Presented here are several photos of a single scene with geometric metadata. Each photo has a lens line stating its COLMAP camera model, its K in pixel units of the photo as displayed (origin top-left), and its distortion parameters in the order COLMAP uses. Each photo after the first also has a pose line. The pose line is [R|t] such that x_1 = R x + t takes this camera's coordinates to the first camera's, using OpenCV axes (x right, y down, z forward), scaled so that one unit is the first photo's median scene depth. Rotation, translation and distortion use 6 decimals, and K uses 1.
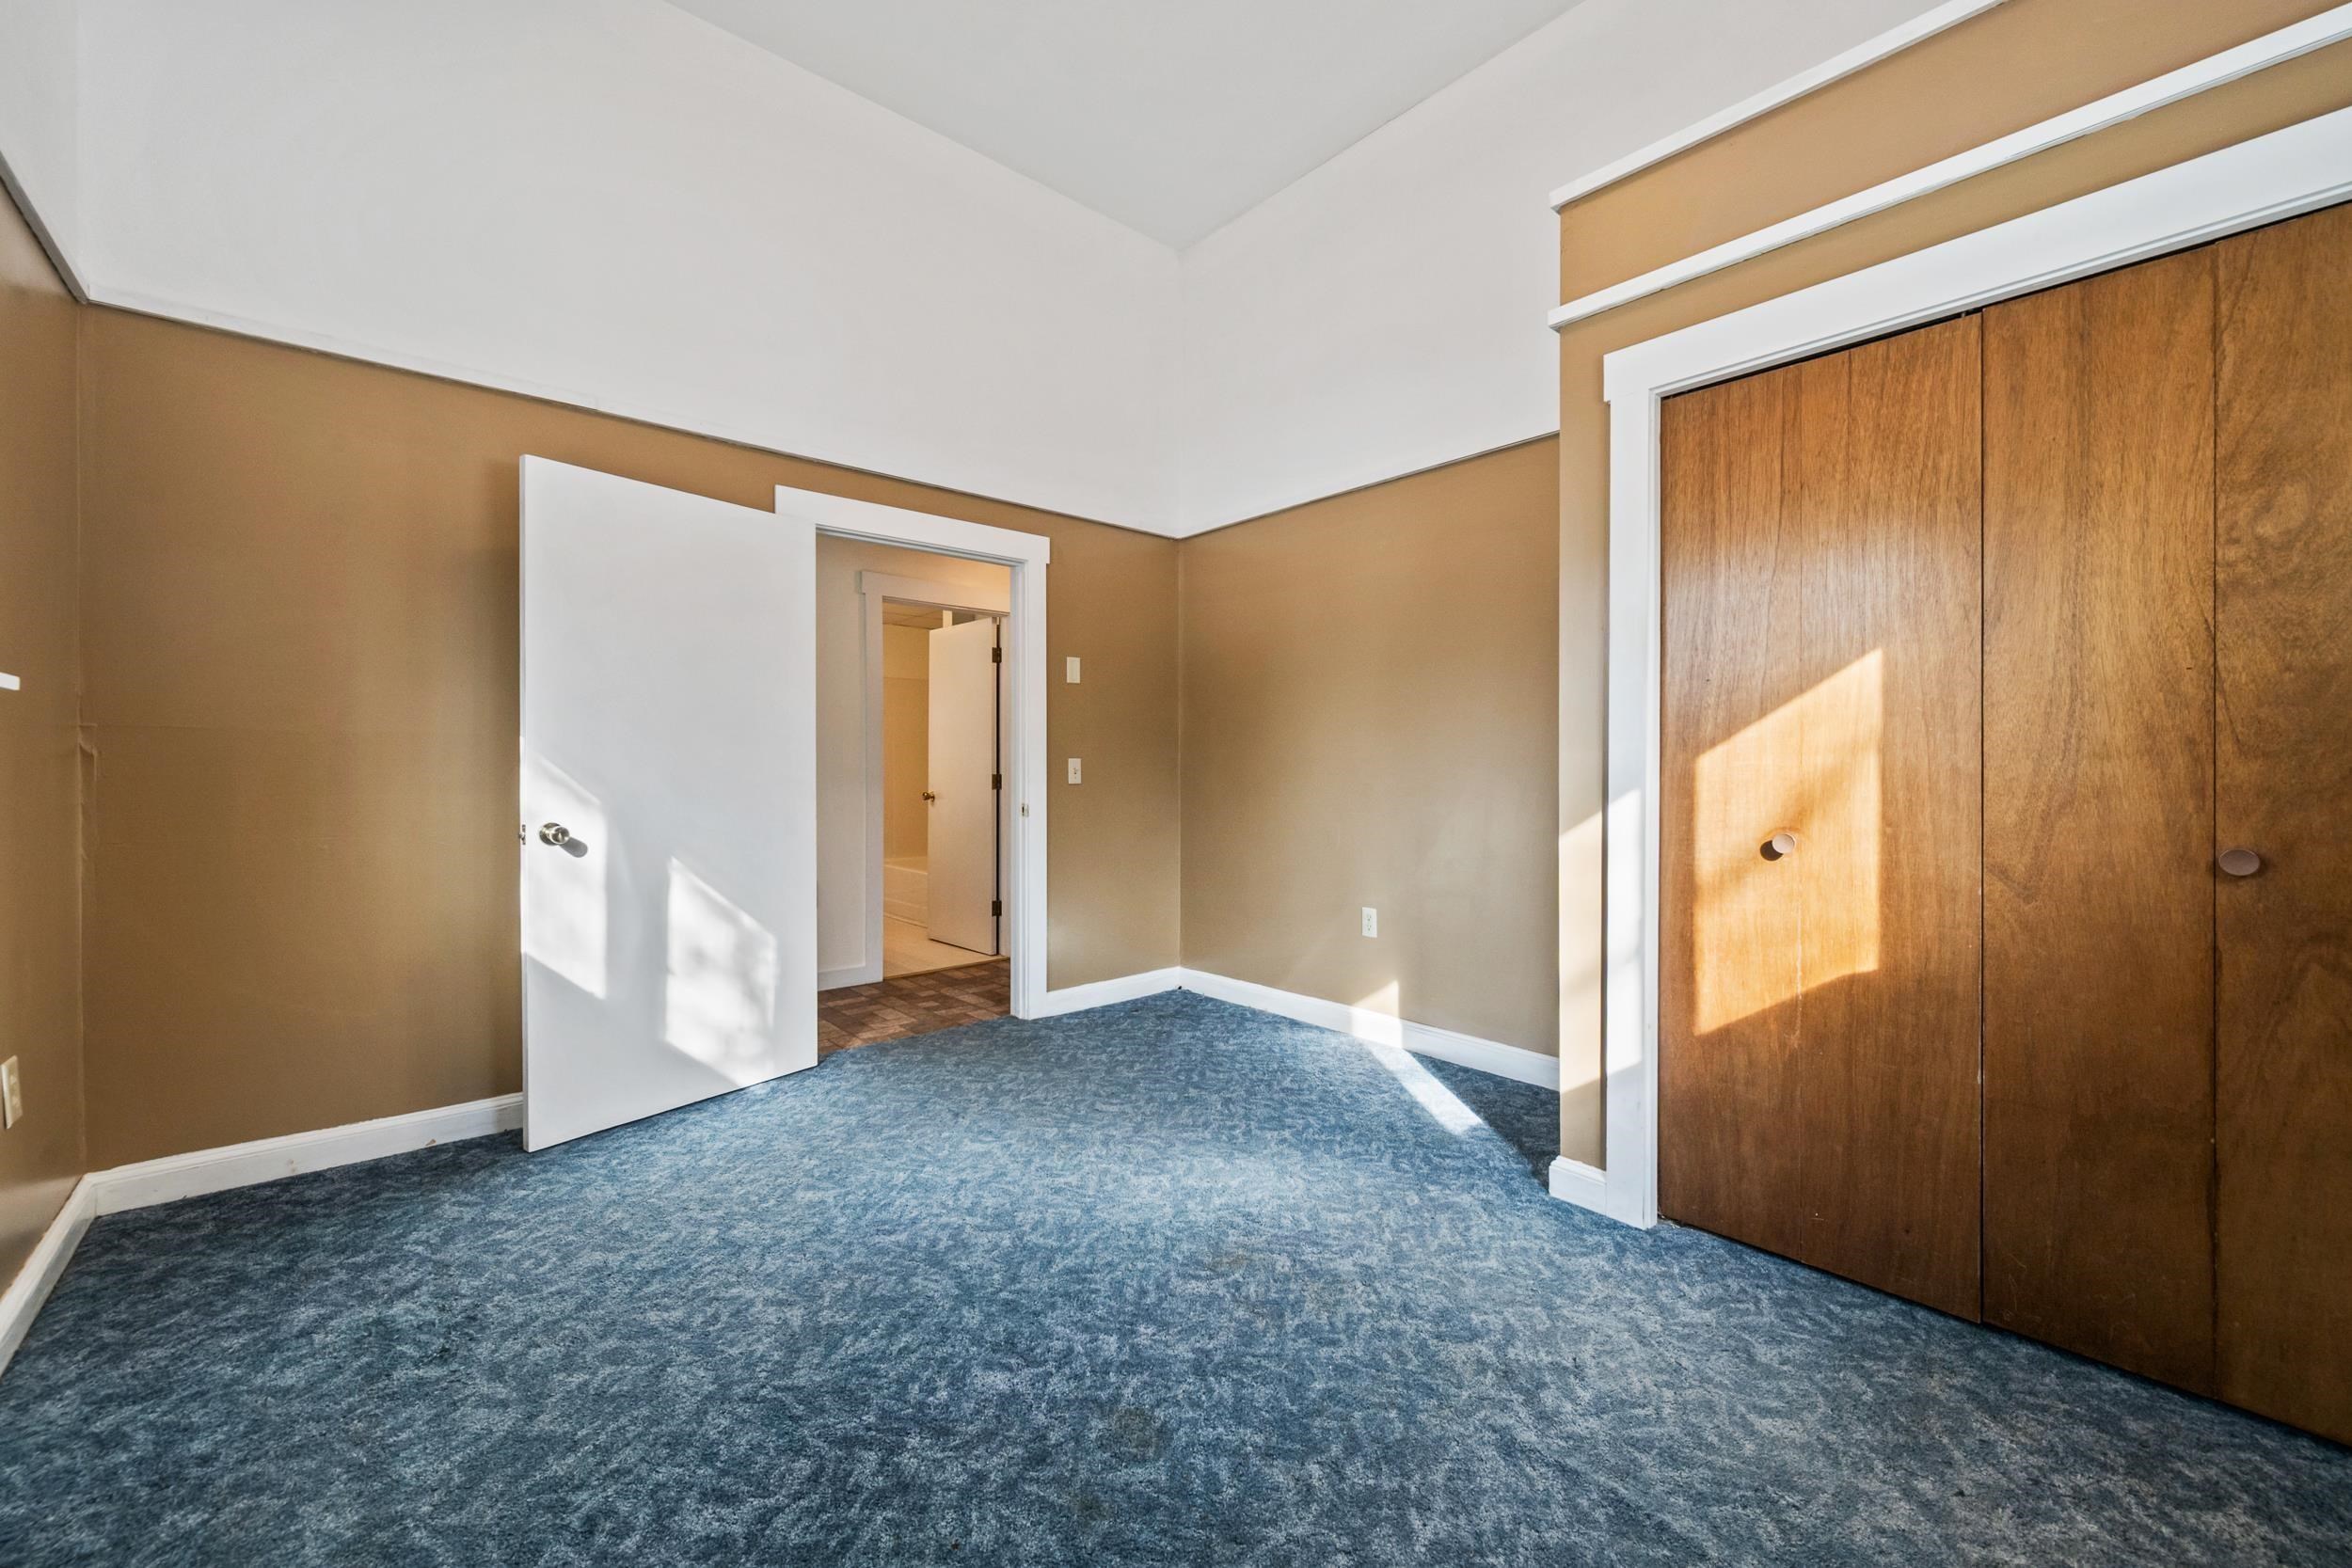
lens RADIAL K [[924.3, 0, 1177.6], [0, 924.3, 768.4], [0, 0, 1]] dist [0.001589, 0.000666]
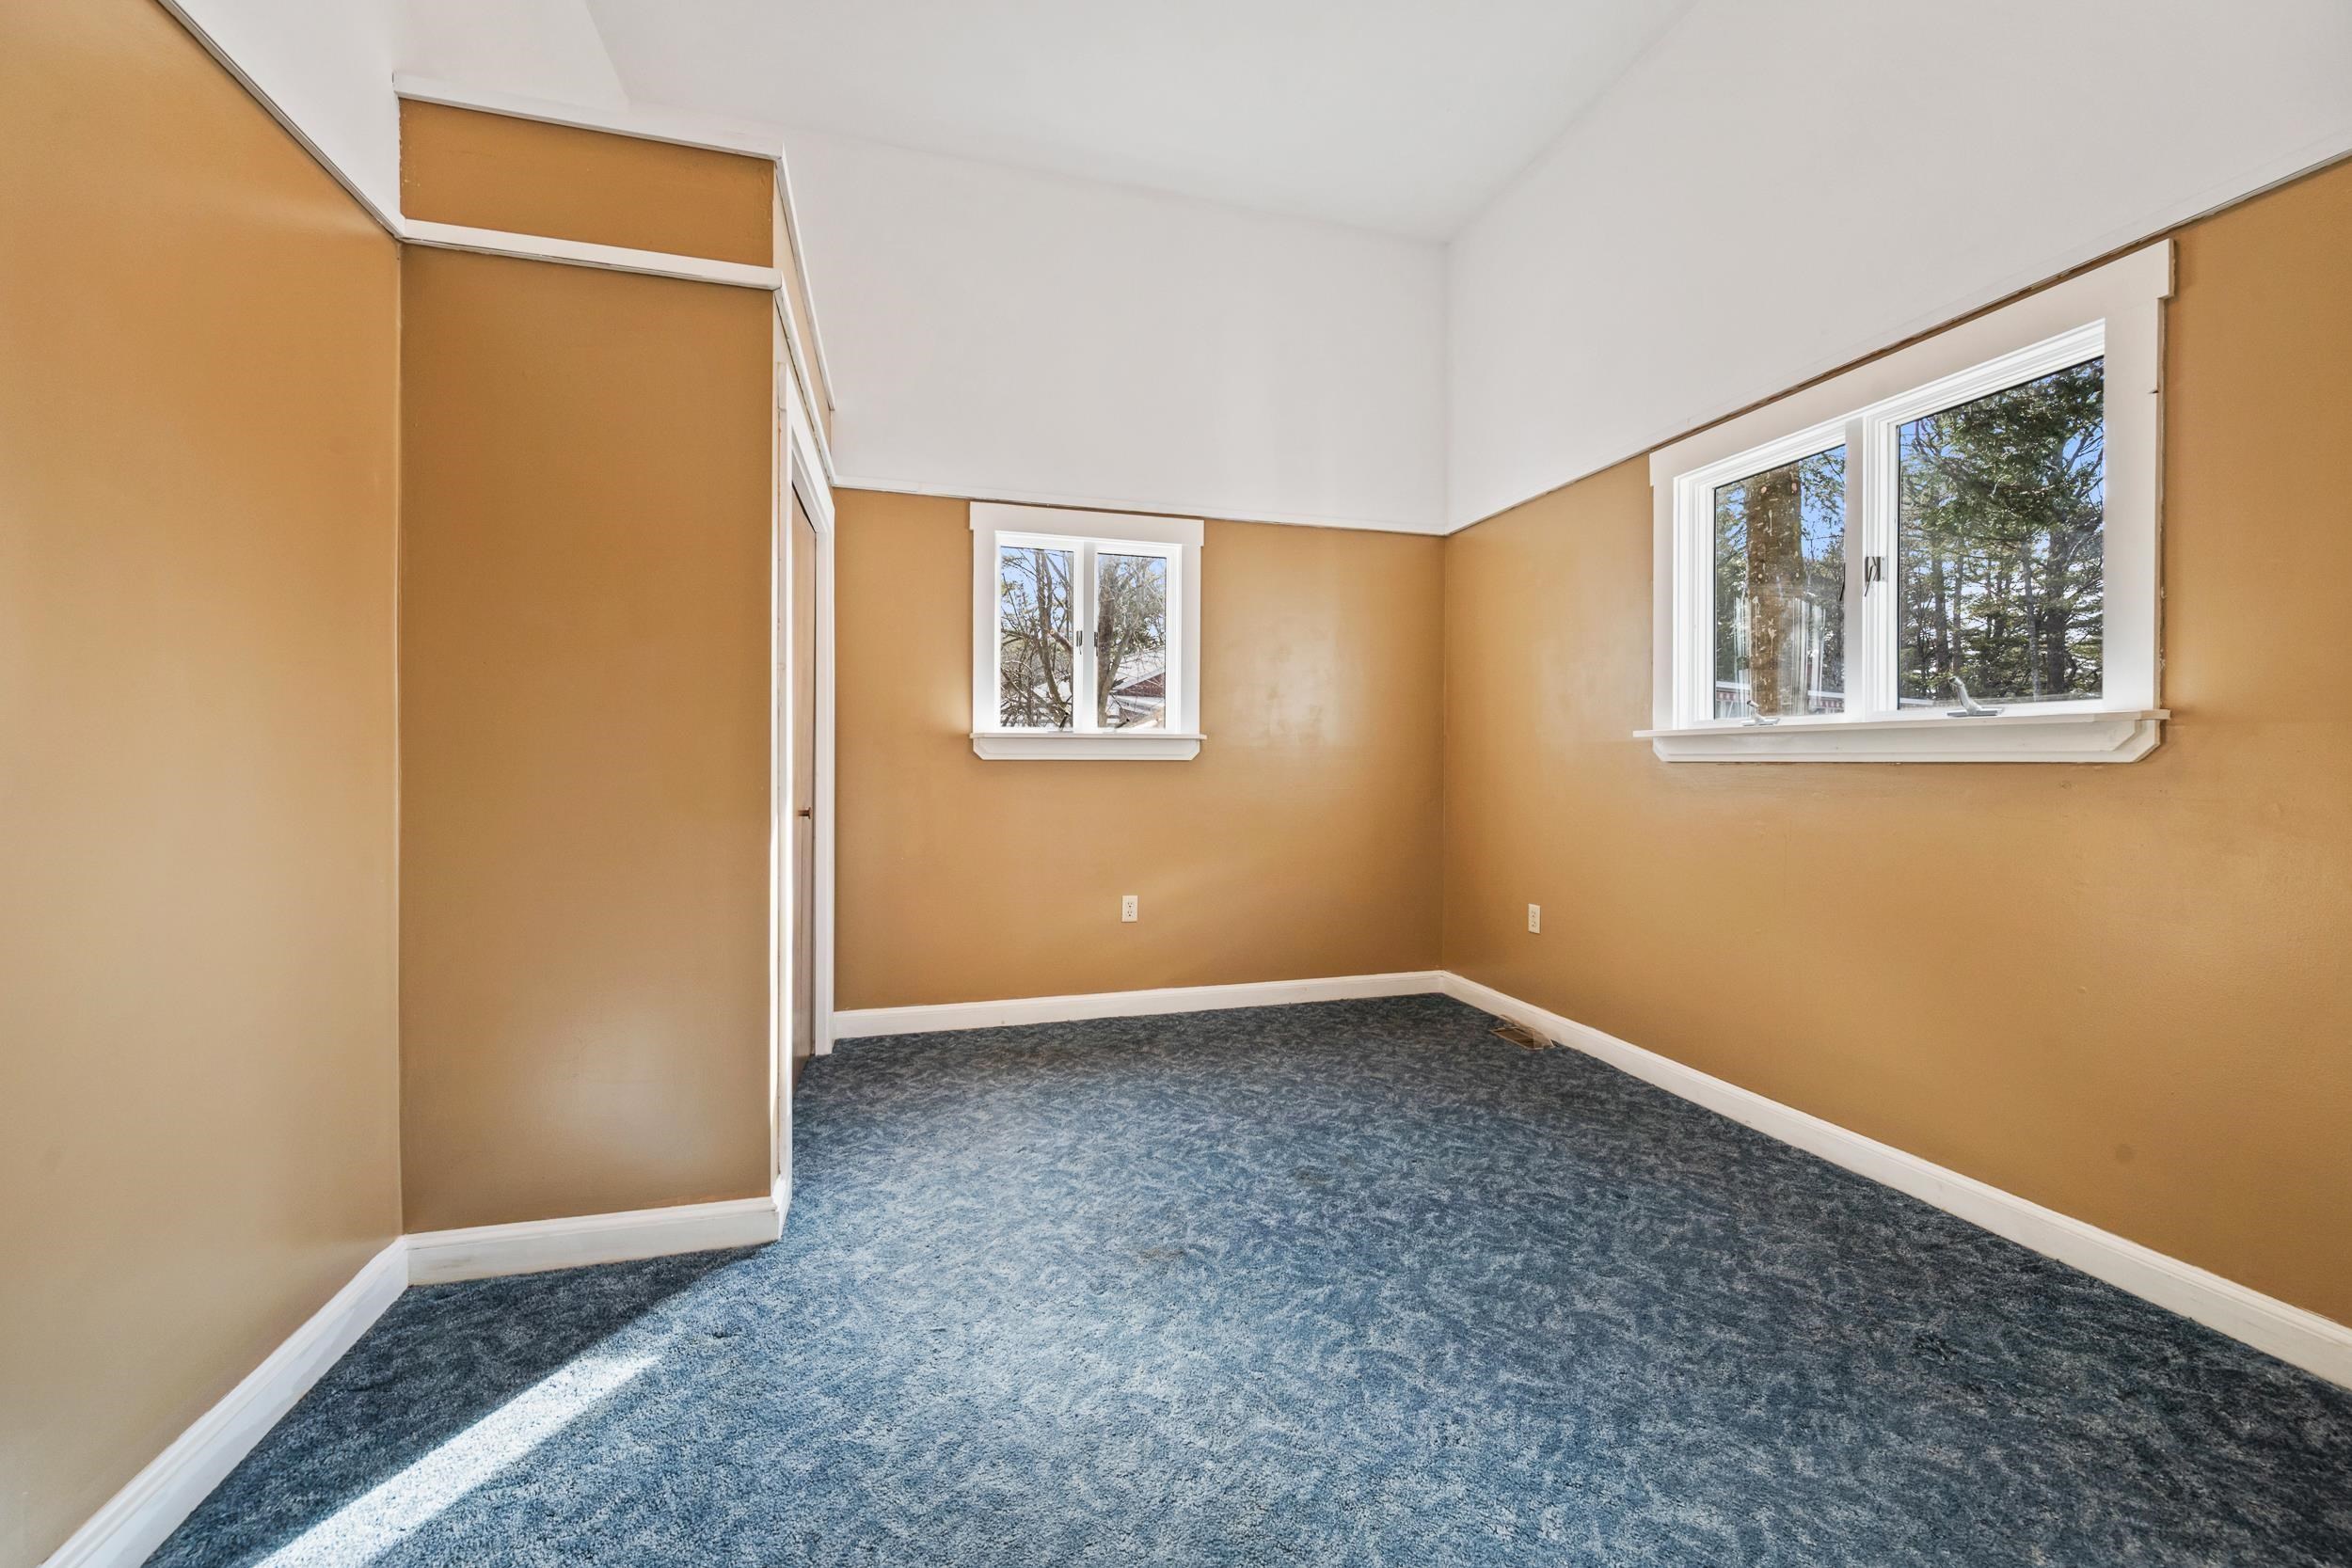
lens RADIAL K [[924.3, 0, 1172.1], [0, 924.3, 772.9], [0, 0, 1]] dist [0.001589, 0.000666]
pose [[-0.901650, -0.006698, 0.432415, -0.428865], [0.000213, 0.999873, 0.015933, -0.022726], [-0.432467, 0.014458, -0.901534, 2.063791]]
